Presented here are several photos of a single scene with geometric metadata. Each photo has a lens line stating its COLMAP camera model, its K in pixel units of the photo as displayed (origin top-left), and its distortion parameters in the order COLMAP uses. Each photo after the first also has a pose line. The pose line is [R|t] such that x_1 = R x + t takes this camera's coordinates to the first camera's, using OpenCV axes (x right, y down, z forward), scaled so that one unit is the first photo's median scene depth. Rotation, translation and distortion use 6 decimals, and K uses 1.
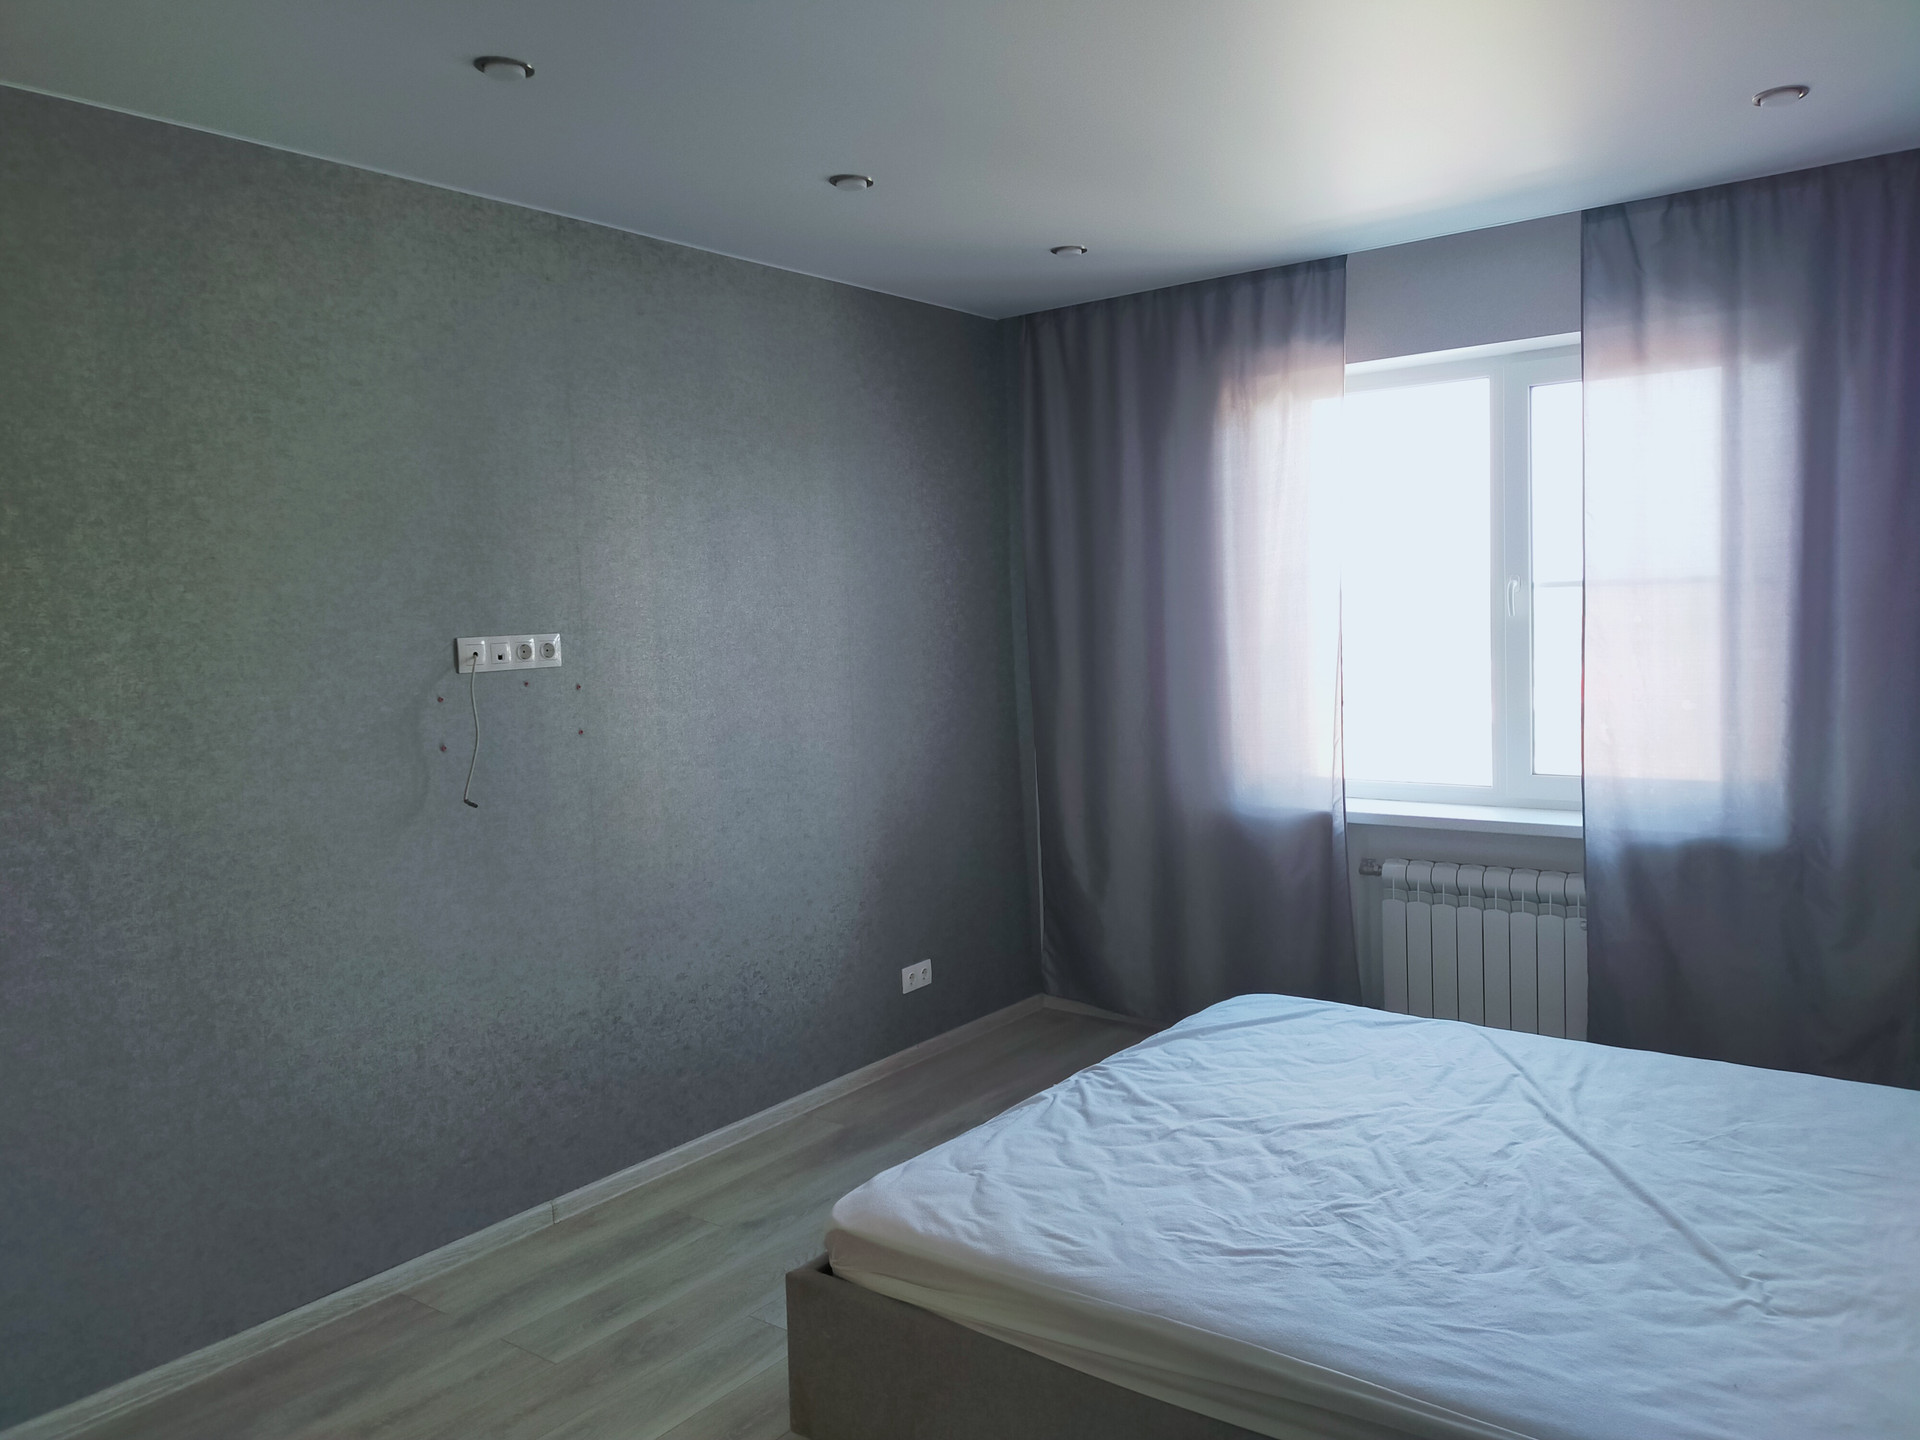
lens RADIAL K [[1390.1, 0, 928.0], [0, 1390.1, 713.9], [0, 0, 1]] dist [0.031650, -0.058201]
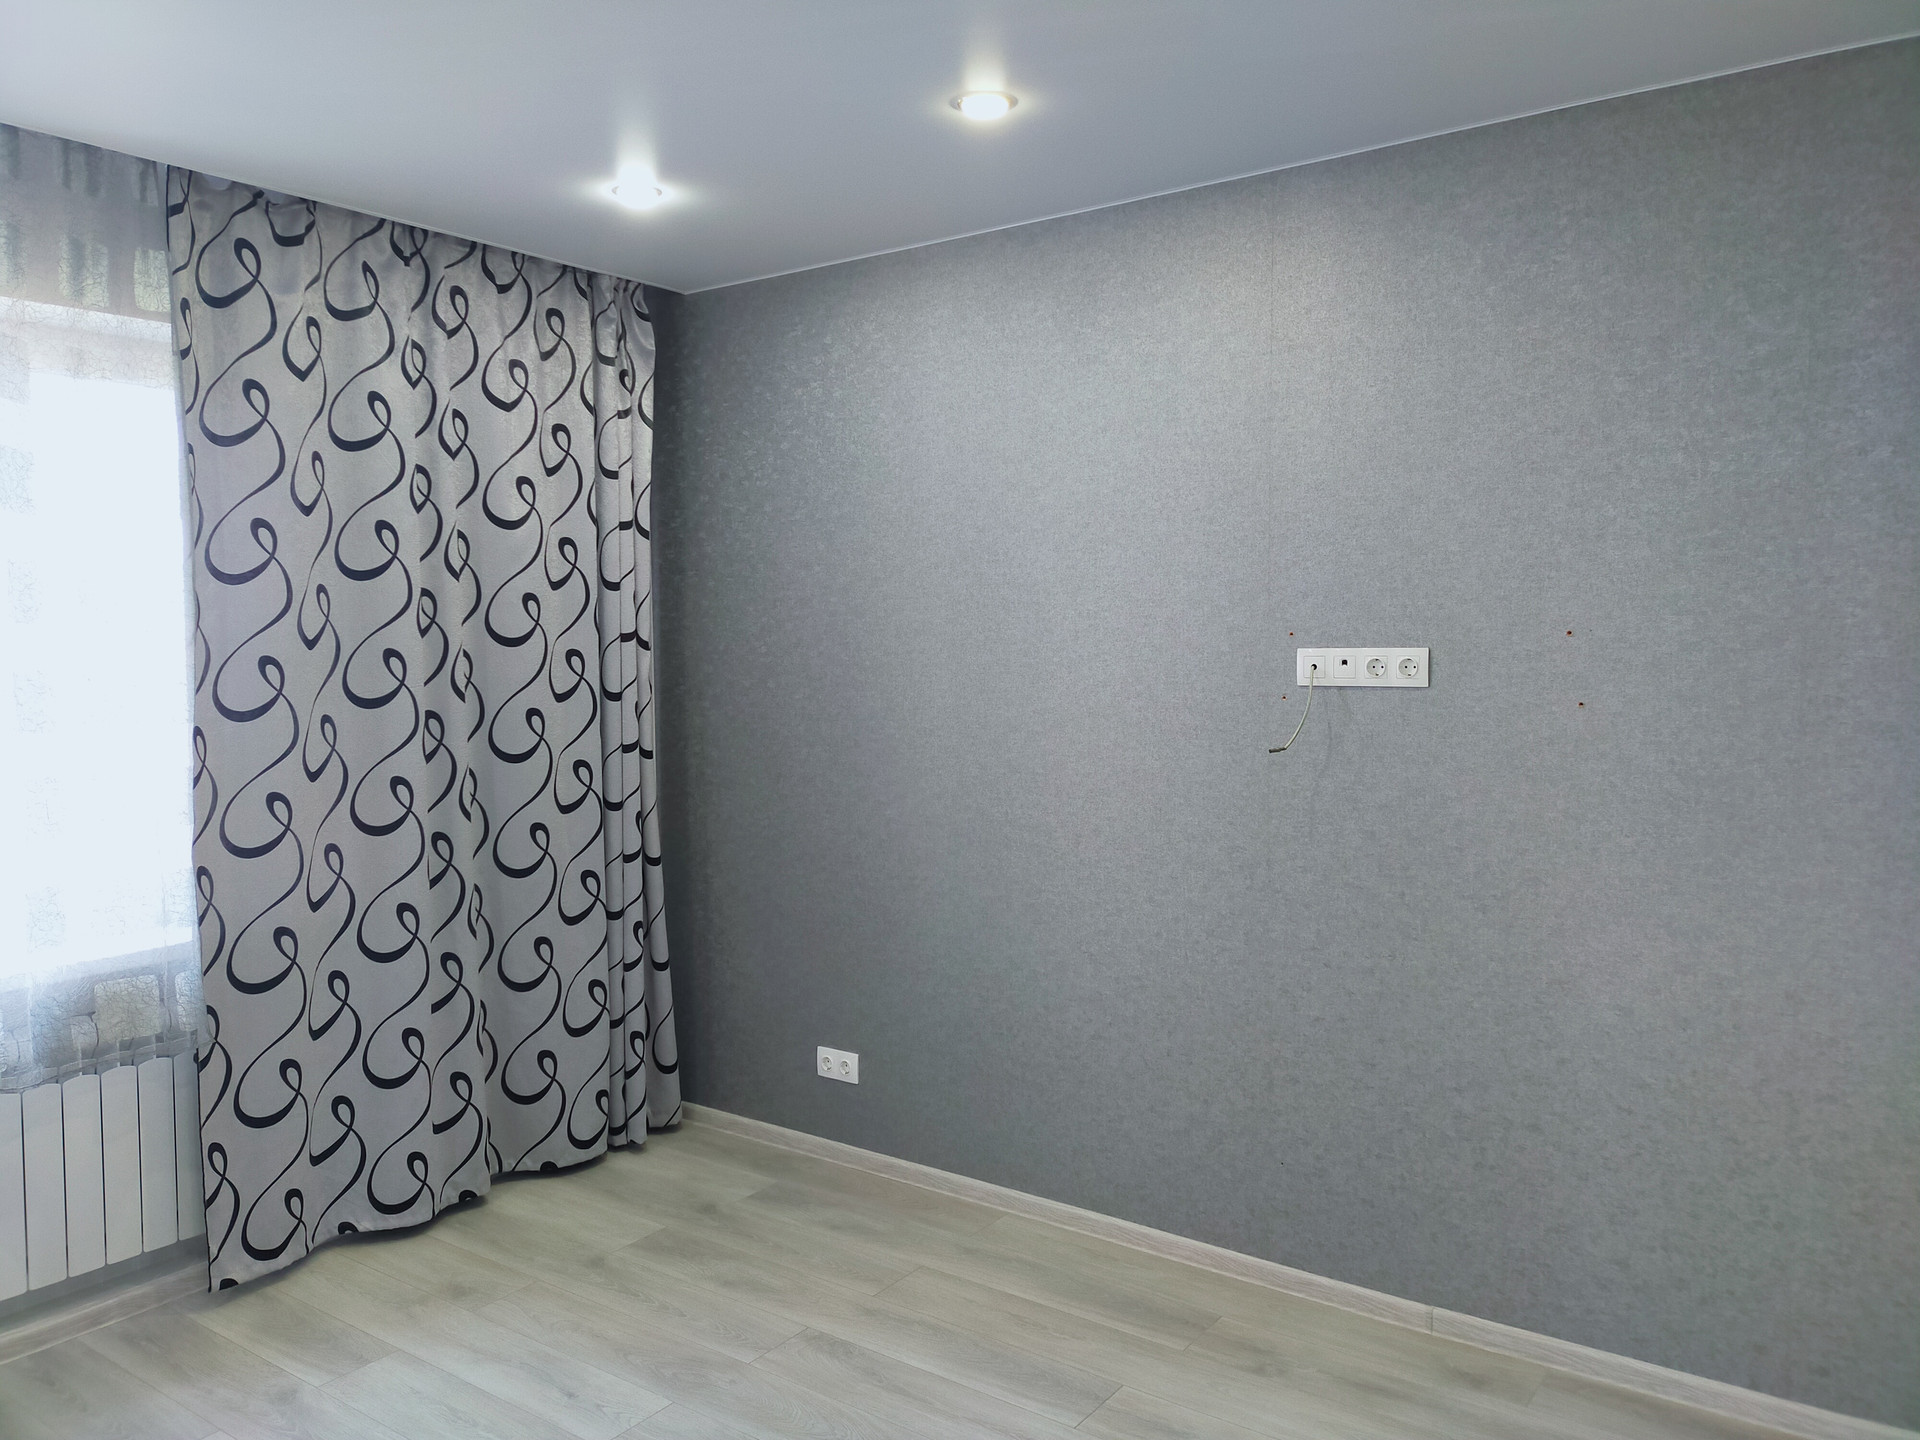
lens RADIAL K [[1390.1, 0, 1012.7], [0, 1390.1, 715.5], [0, 0, 1]] dist [0.031650, -0.058201]
pose [[0.075337, 0.085364, -0.993498, 0.648516], [-0.078014, 0.993780, 0.079473, -0.074009], [0.994102, 0.071520, 0.081528, 0.784919]]
